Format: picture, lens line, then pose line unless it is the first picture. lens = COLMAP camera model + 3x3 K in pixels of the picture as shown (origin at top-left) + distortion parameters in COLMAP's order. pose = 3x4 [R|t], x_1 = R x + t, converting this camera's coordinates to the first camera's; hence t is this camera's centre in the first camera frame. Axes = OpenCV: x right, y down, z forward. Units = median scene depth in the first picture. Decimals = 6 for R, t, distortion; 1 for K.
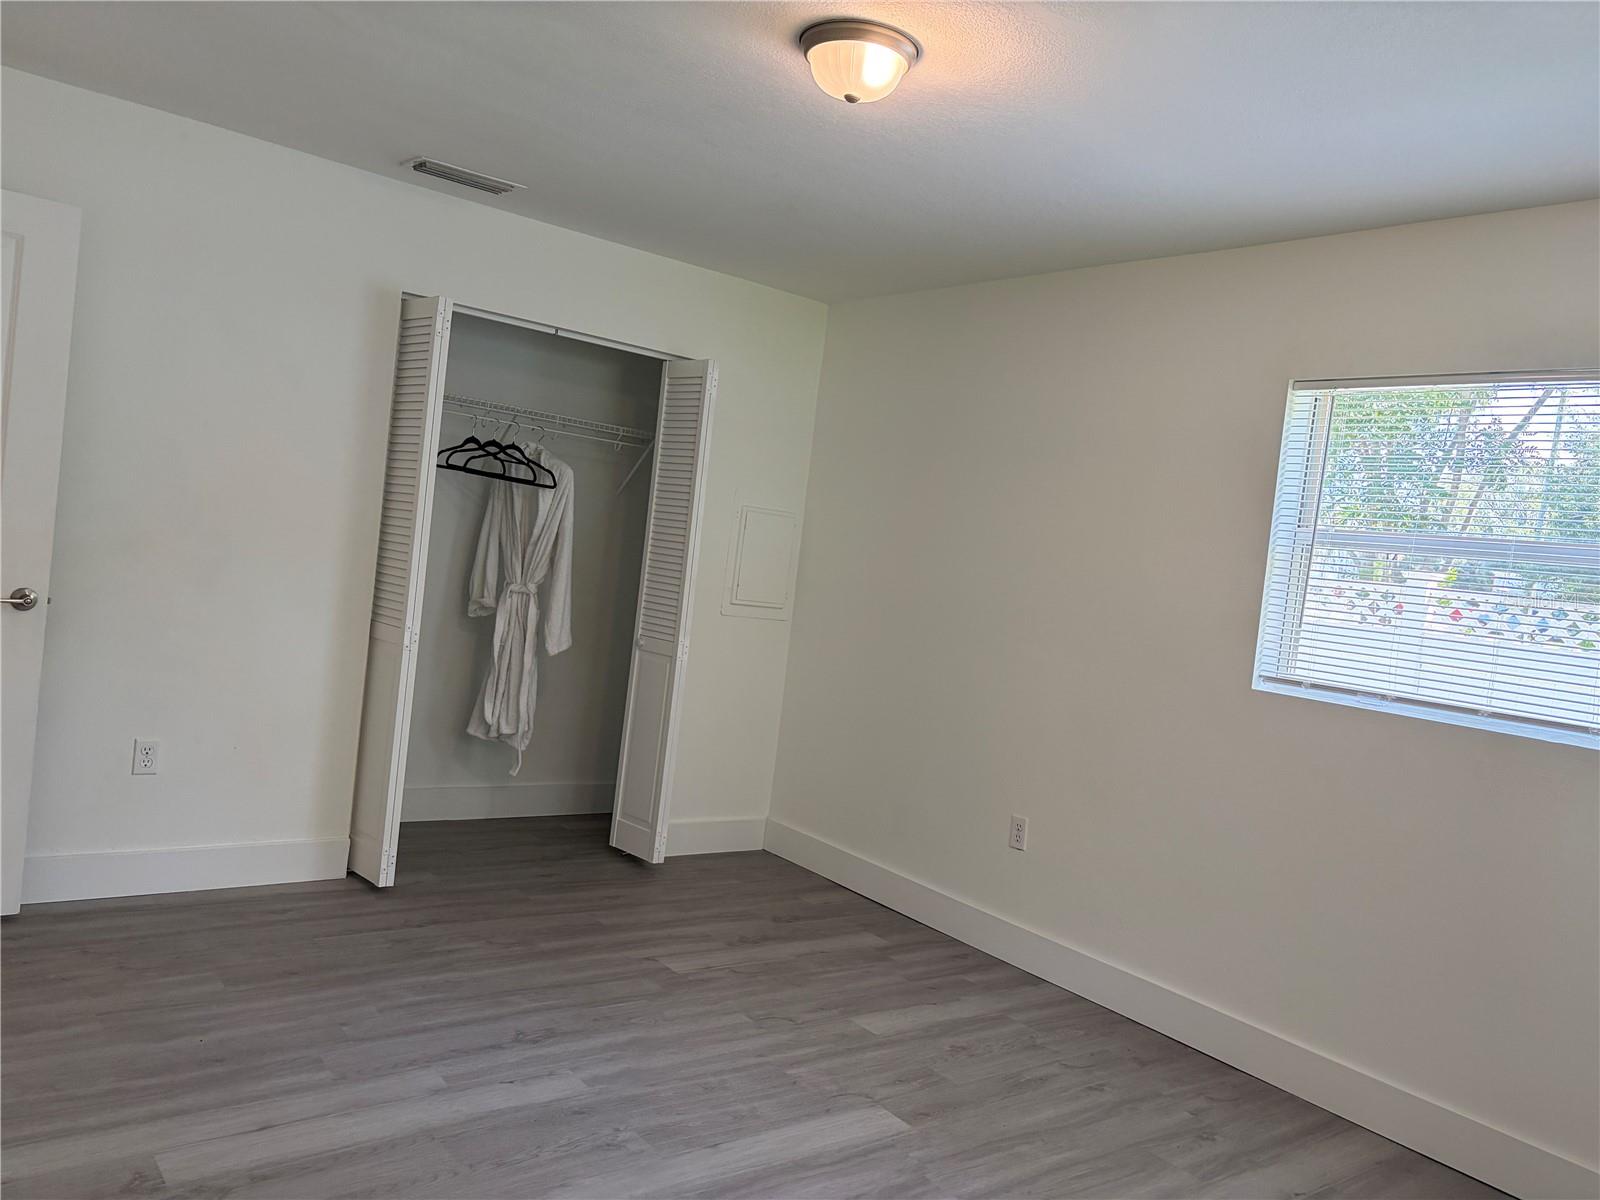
lens RADIAL K [[1213.7, 0, 802.1], [0, 1213.7, 599.1], [0, 0, 1]] dist [0.045101, -0.050348]
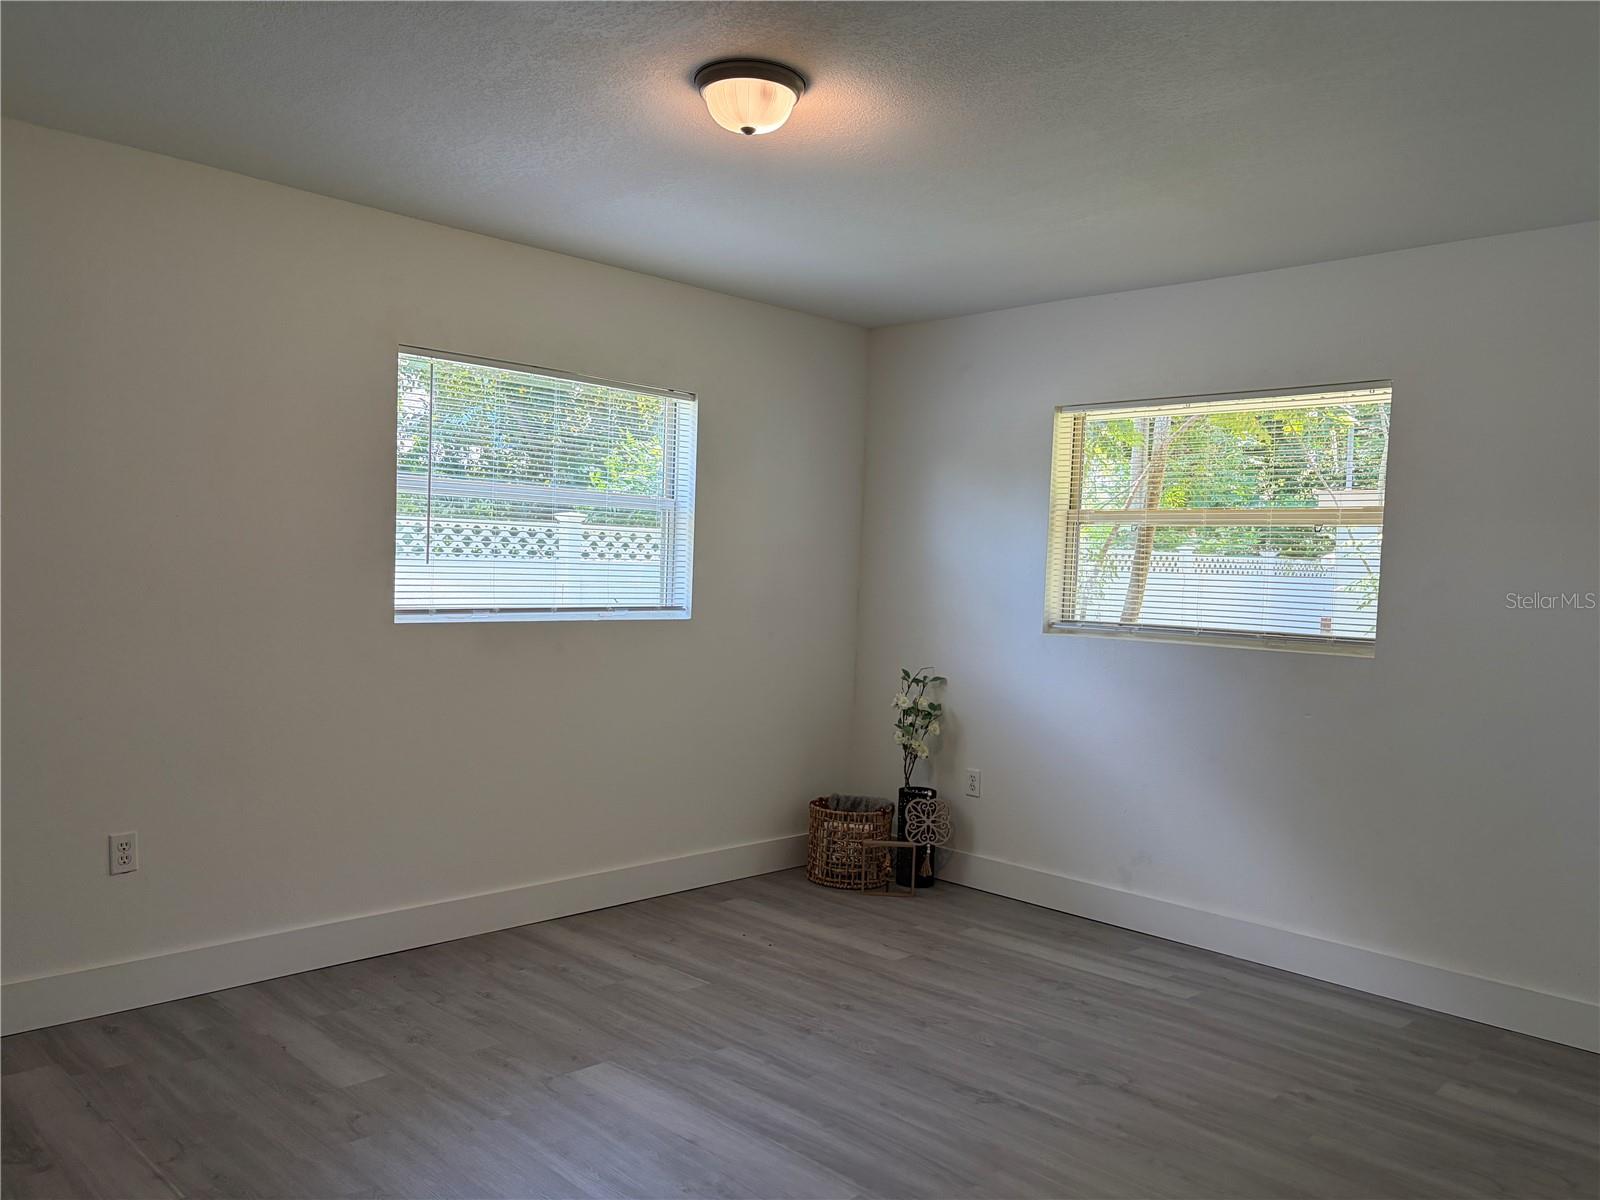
lens RADIAL K [[1213.7, 0, 802.5], [0, 1213.7, 605.1], [0, 0, 1]] dist [0.045101, -0.050348]
pose [[-0.122247, -0.154584, 0.980387, -0.820272], [-0.009553, 0.987934, 0.154583, -0.126762], [-0.992454, 0.009532, -0.122249, 0.825492]]
